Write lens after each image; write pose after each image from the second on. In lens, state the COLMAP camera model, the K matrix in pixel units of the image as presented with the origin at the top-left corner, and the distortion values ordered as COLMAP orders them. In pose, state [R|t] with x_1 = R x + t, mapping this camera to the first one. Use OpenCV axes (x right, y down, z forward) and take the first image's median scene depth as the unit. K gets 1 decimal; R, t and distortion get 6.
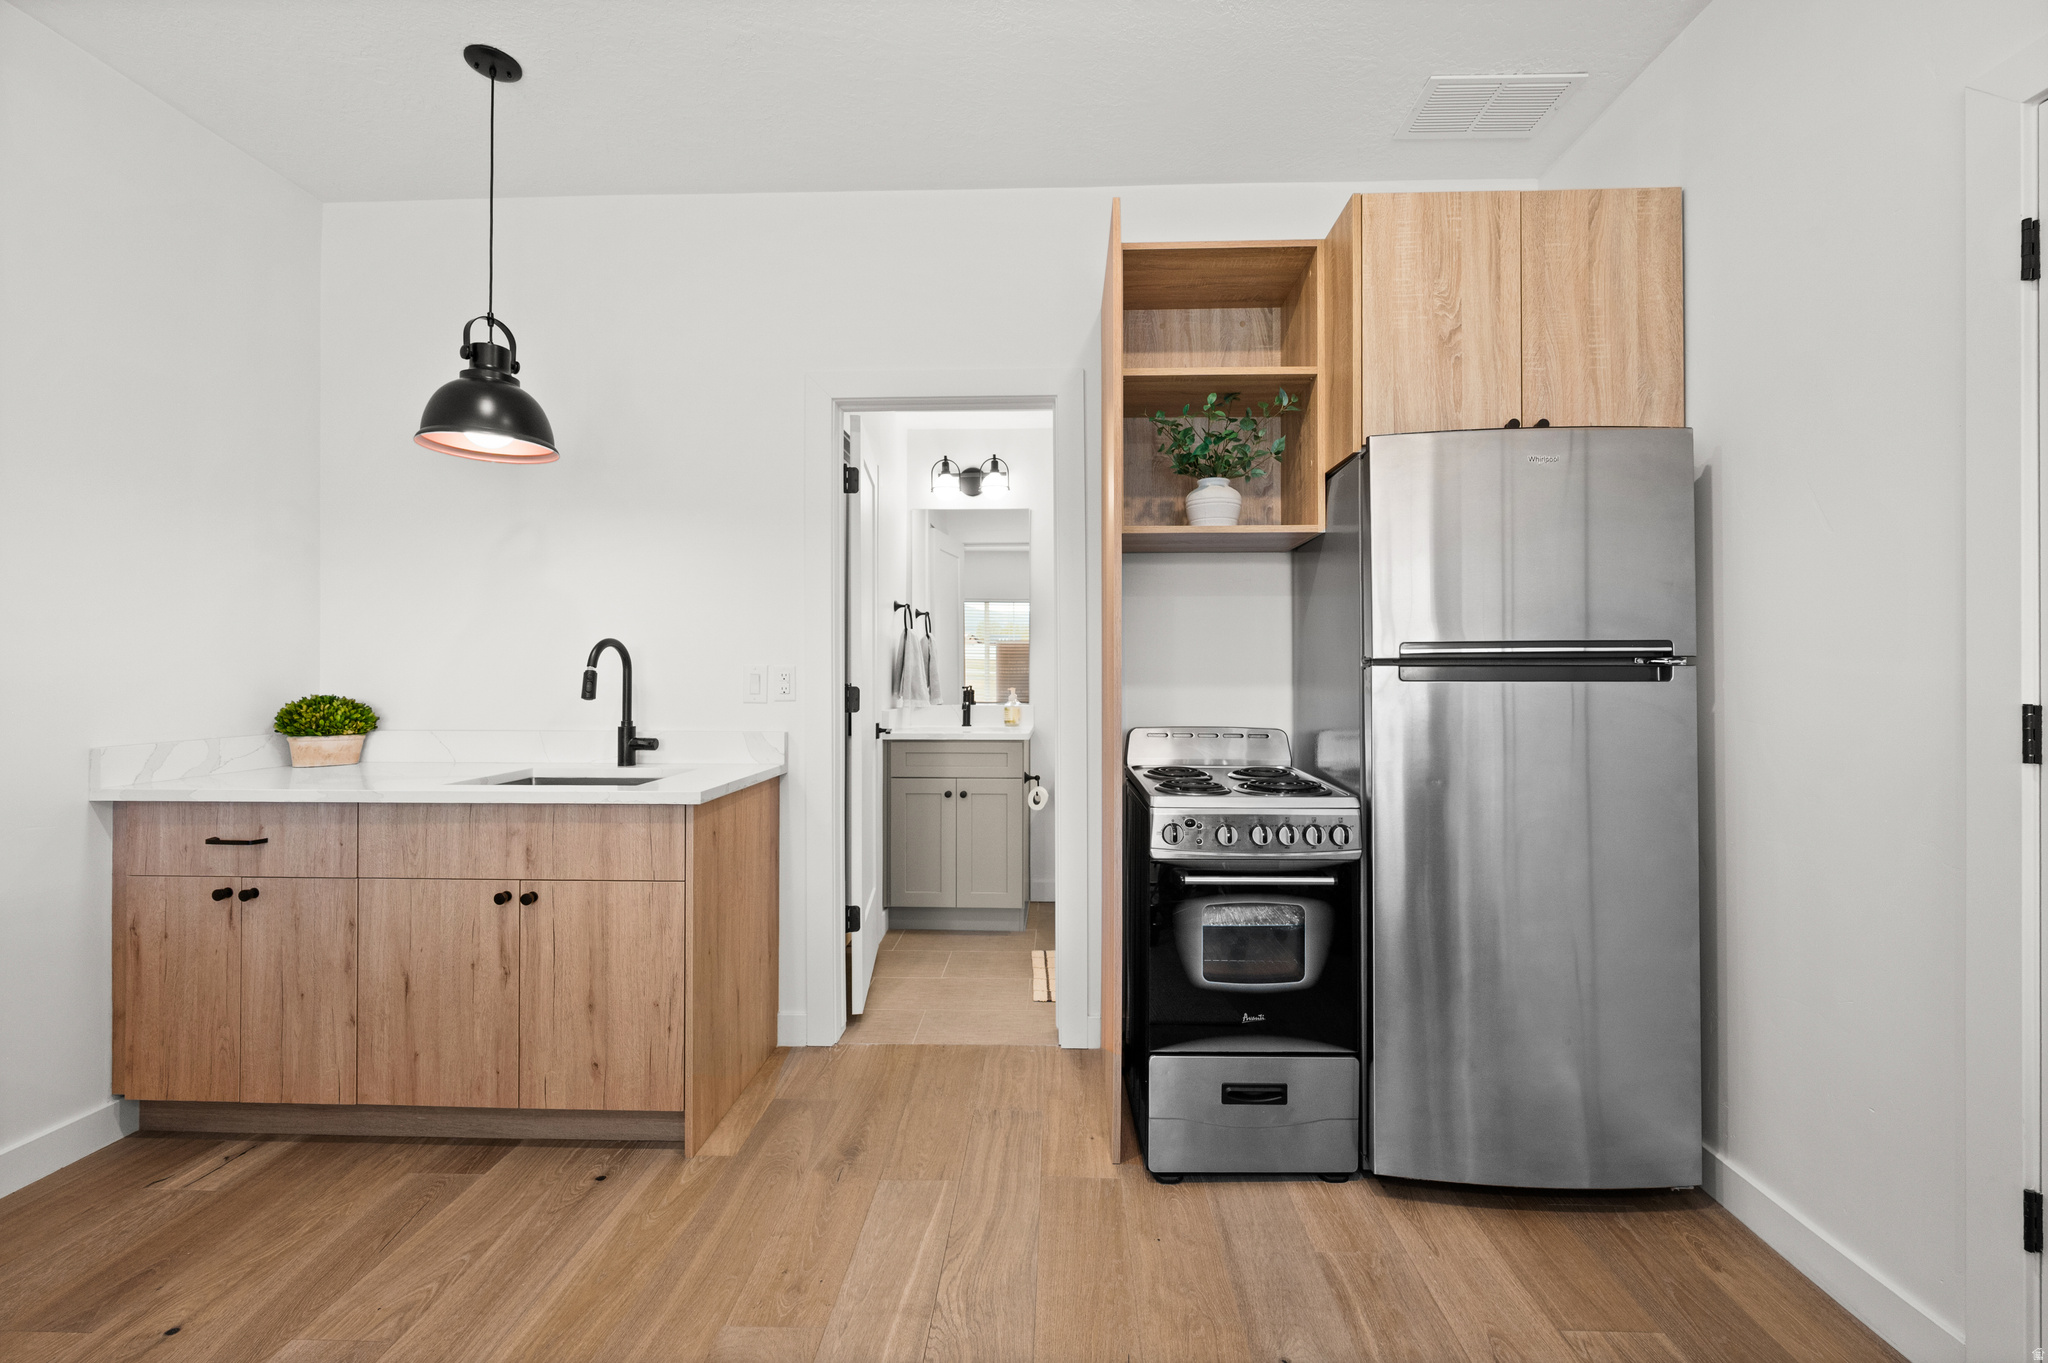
lens RADIAL K [[820.4, 0, 1043.8], [0, 820.4, 690.1], [0, 0, 1]] dist [-0.002685, -0.000381]
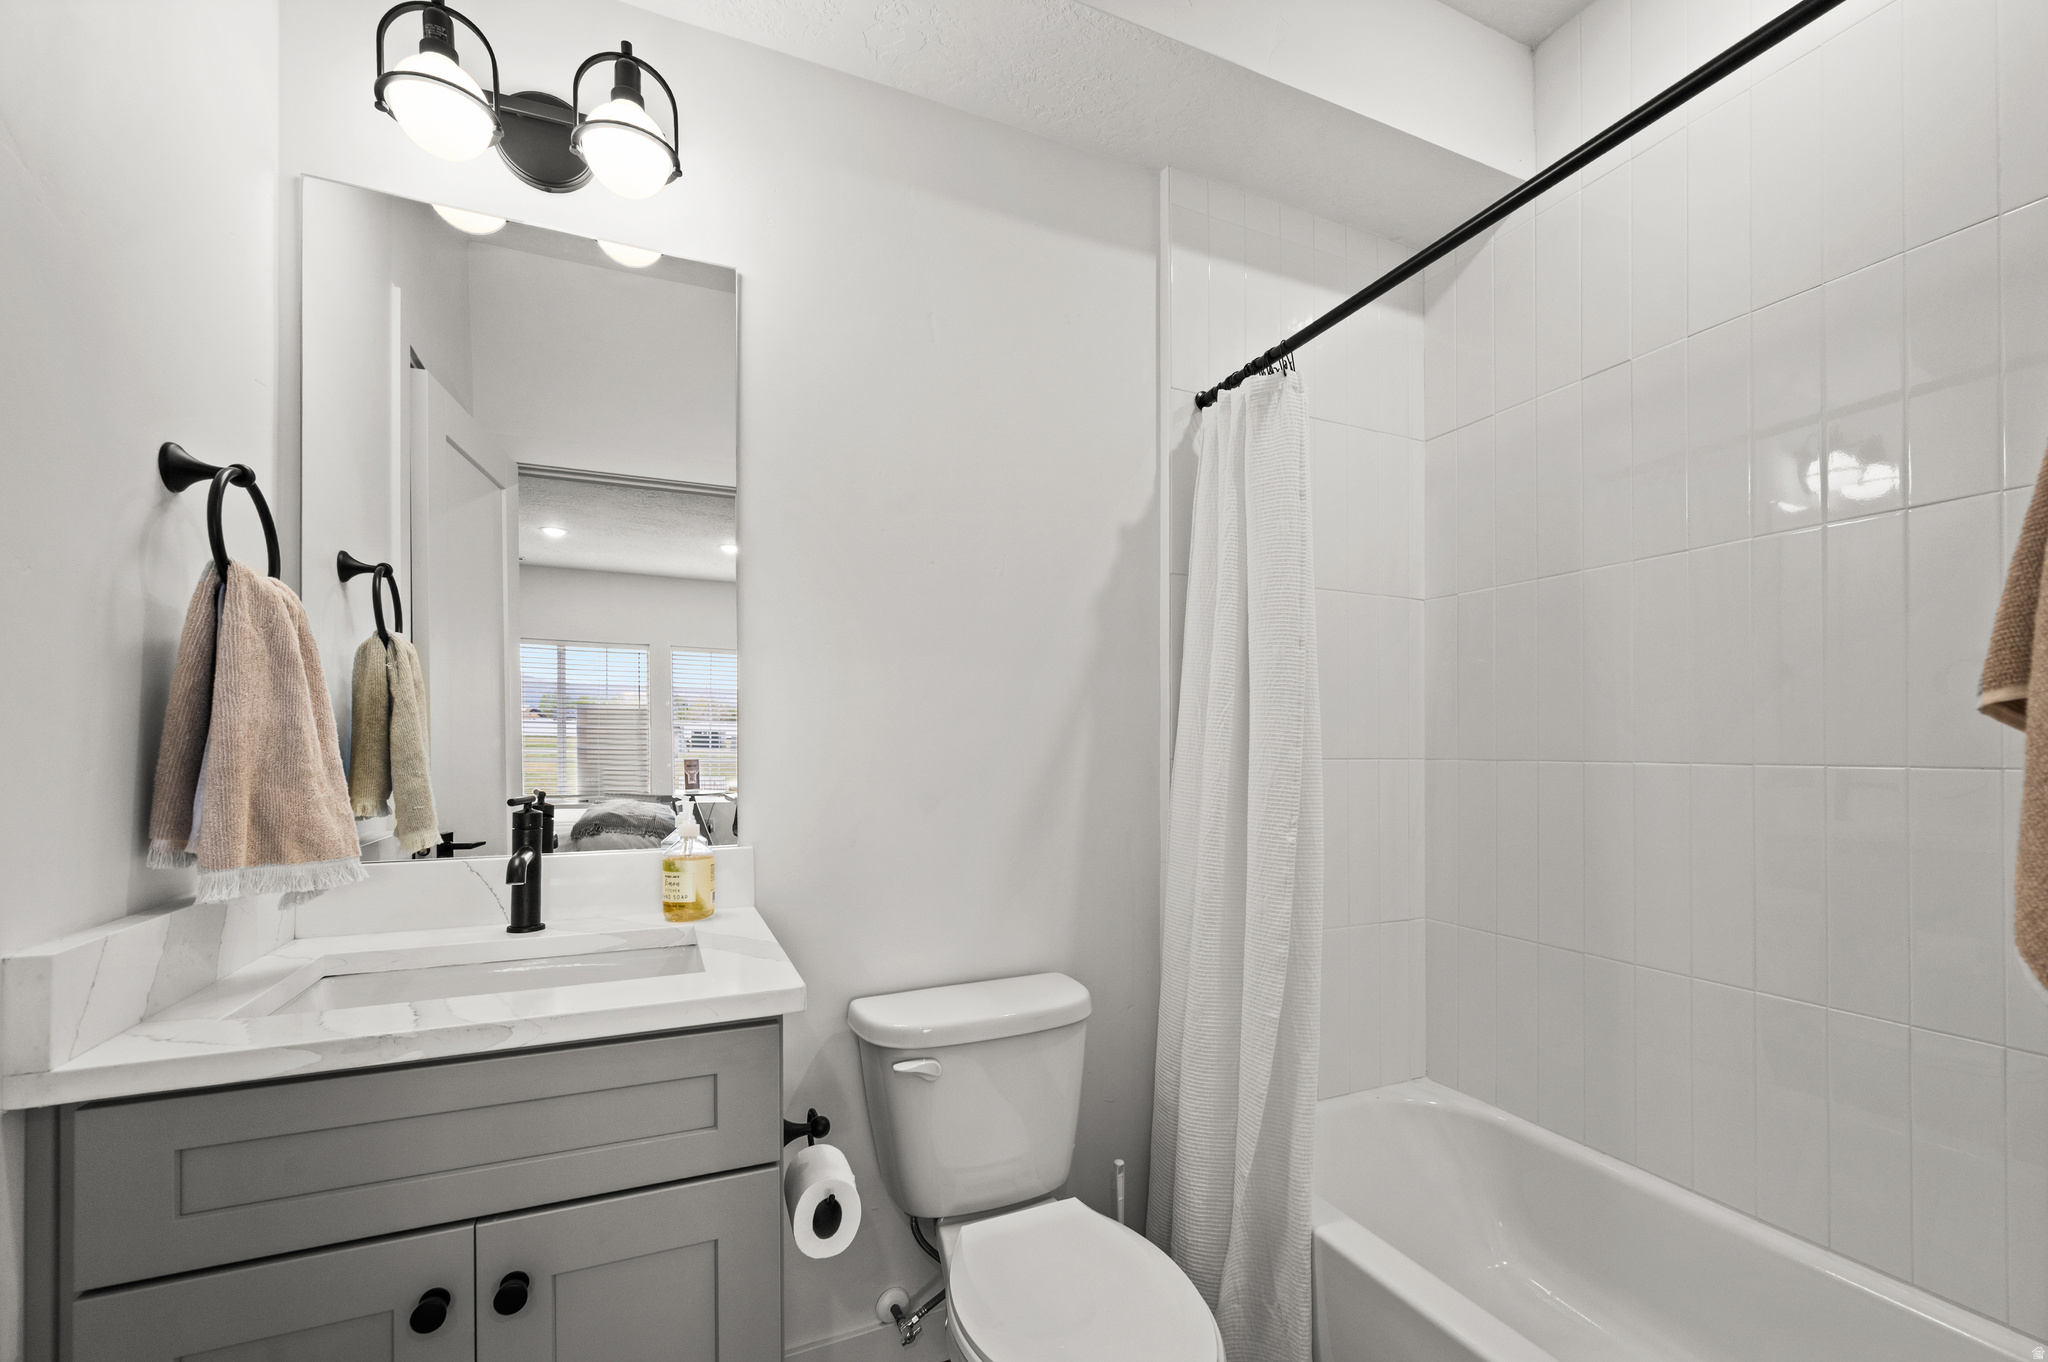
lens RADIAL K [[837.8, 0, 1021.5], [0, 837.8, 753.9], [0, 0, 1]] dist [-0.002578, -0.000270]
pose [[0.903626, -0.002005, 0.428318, -0.097235], [0.011949, 0.999718, -0.020529, -0.018676], [-0.428156, 0.023669, 0.903395, 1.018506]]
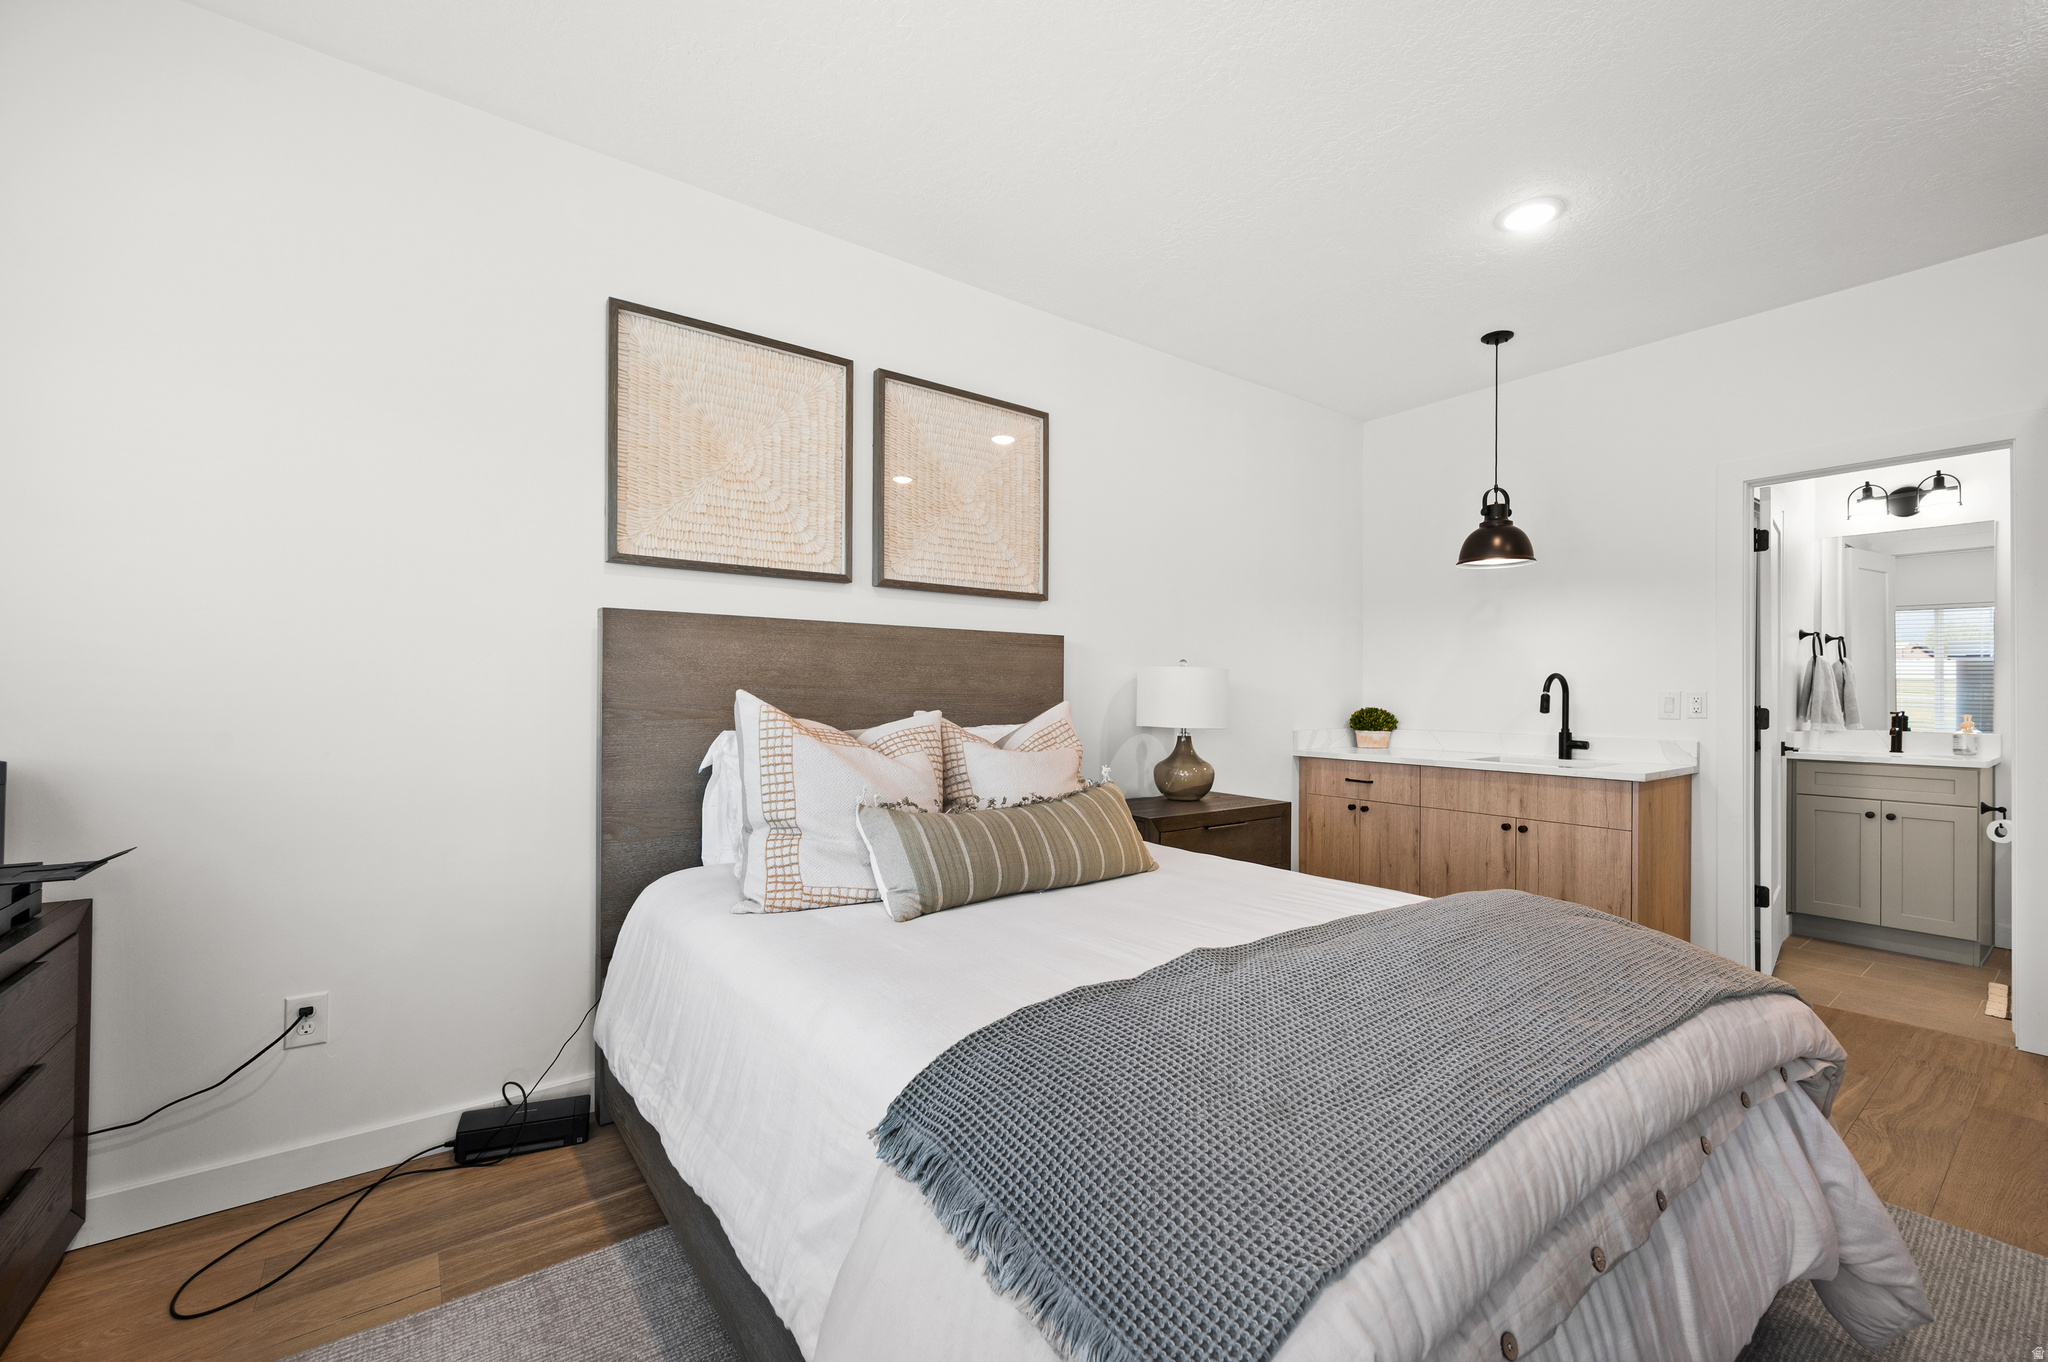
lens RADIAL K [[820.4, 0, 1043.8], [0, 820.4, 689.6], [0, 0, 1]] dist [-0.002685, -0.000381]
pose [[0.617960, 0.000382, -0.786209, 0.070186], [-0.022502, 0.999599, -0.017200, 0.013873], [0.785887, 0.028320, 0.617721, -0.643539]]
